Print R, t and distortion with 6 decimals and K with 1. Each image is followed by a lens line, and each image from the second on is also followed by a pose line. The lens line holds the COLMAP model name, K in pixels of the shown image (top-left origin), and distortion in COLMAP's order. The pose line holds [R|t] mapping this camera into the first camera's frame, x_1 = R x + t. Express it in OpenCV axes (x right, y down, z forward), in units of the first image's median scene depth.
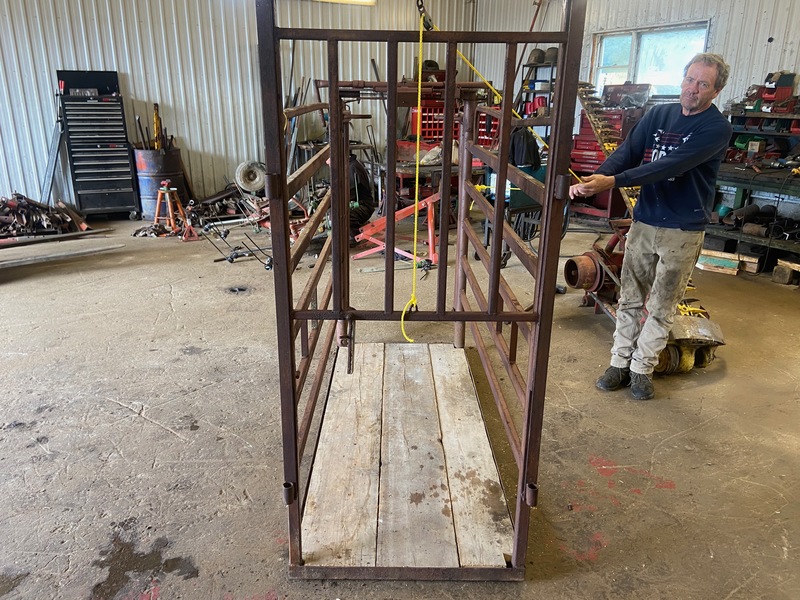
lens RADIAL K [[602.8, 0, 401.0], [0, 602.8, 289.1], [0, 0, 1]] dist [0.111498, -0.138882]
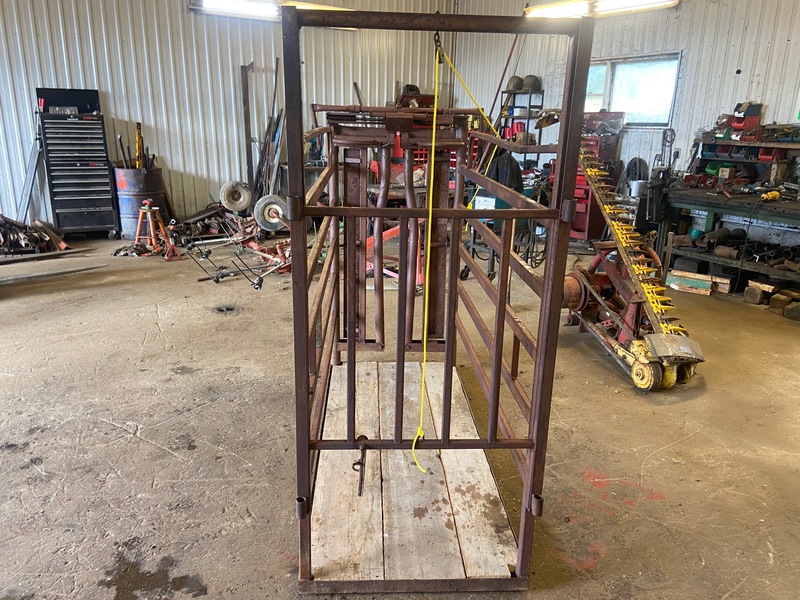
lens RADIAL K [[602.8, 0, 406.7], [0, 602.8, 294.5], [0, 0, 1]] dist [0.111498, -0.138882]
pose [[0.998646, 0.000911, 0.052010, -0.033104], [0.000370, 0.999697, -0.024616, 0.001905], [-0.052017, 0.024602, 0.998343, -0.018748]]
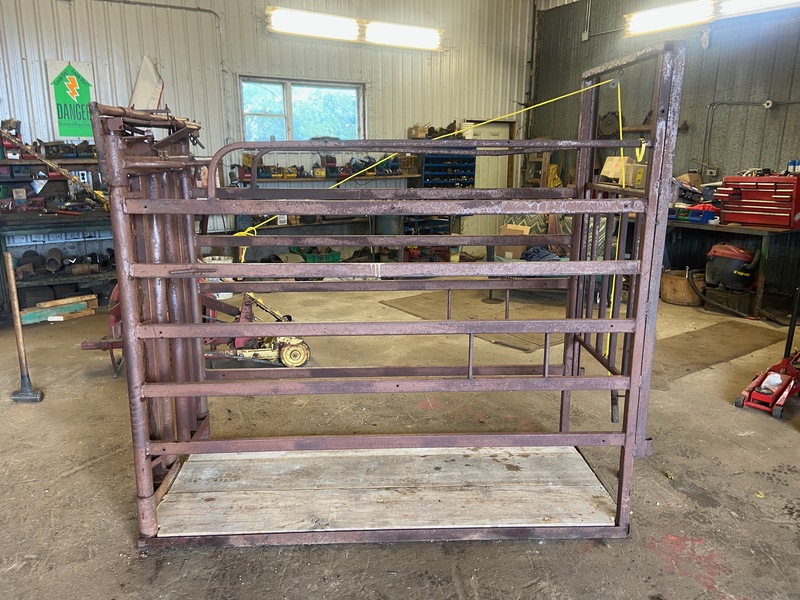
lens RADIAL K [[602.8, 0, 400.1], [0, 602.8, 283.3], [0, 0, 1]] dist [0.111498, -0.138882]
pose [[-0.031110, -0.219766, 0.975056, -0.691931], [0.307096, 0.926241, 0.218562, -0.208199], [-0.951170, 0.306235, 0.038673, 0.702396]]
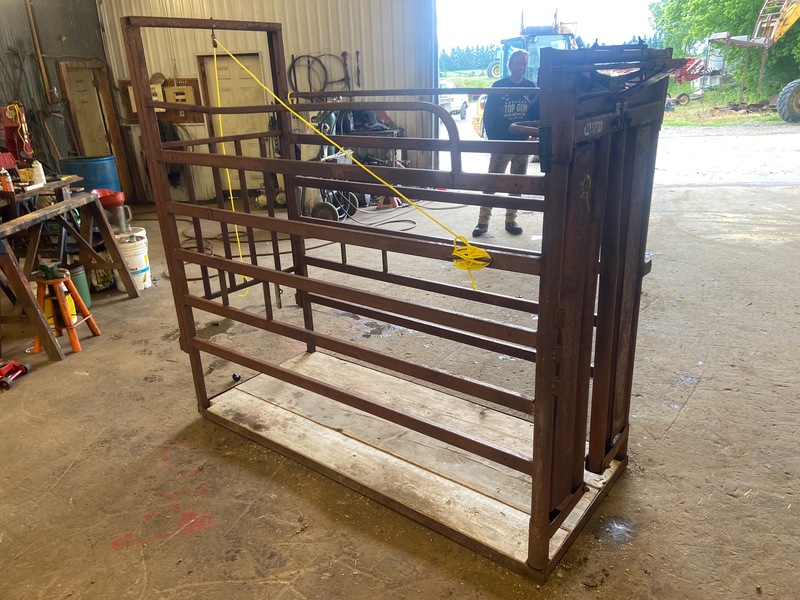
lens RADIAL K [[602.8, 0, 399.6], [0, 602.8, 297.7], [0, 0, 1]] dist [0.111498, -0.138882]
pose [[-0.622058, 0.284549, -0.729435, 0.525016], [-0.209799, 0.836981, 0.505418, -0.362721], [0.754339, 0.467434, -0.460953, 1.115656]]
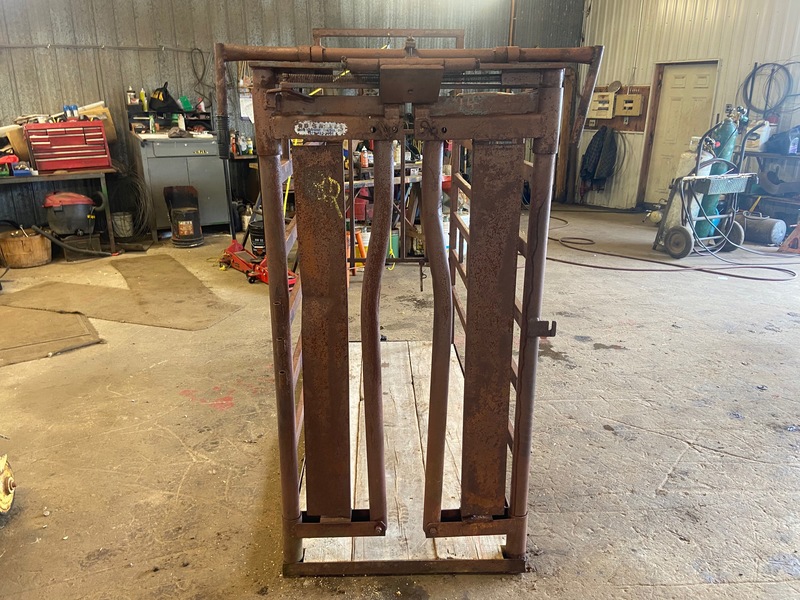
lens RADIAL K [[602.8, 0, 395.9], [0, 602.8, 298.4], [0, 0, 1]] dist [0.111498, -0.138882]
pose [[-0.999732, -0.003488, -0.022886, 0.021649], [-0.016369, 0.805600, 0.592234, -0.429220], [0.016371, 0.592450, -0.805441, 1.381232]]
